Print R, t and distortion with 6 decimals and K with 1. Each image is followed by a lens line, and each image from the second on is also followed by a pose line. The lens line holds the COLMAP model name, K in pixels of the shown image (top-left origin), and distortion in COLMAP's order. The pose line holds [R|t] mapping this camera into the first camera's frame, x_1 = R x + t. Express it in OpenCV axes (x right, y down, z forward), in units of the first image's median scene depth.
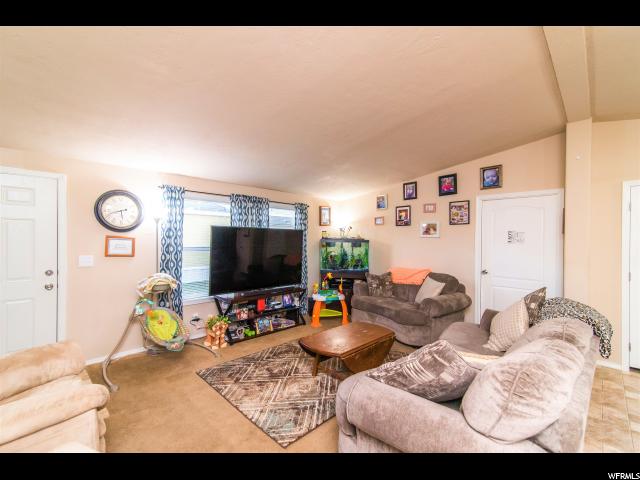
lens RADIAL K [[290.8, 0, 320.0], [0, 290.8, 240.0], [0, 0, 1]] dist [-0.000171, 0.000015]
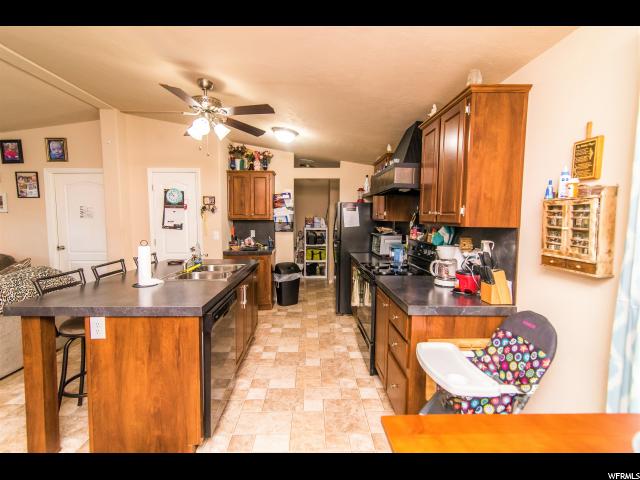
lens RADIAL K [[290.8, 0, 320.0], [0, 290.8, 240.0], [0, 0, 1]] dist [-0.000171, 0.000015]
pose [[0.693449, -0.053860, 0.718490, 0.472207], [0.001062, 0.997277, 0.073734, 0.012744], [-0.720505, -0.050368, 0.691618, -0.301860]]
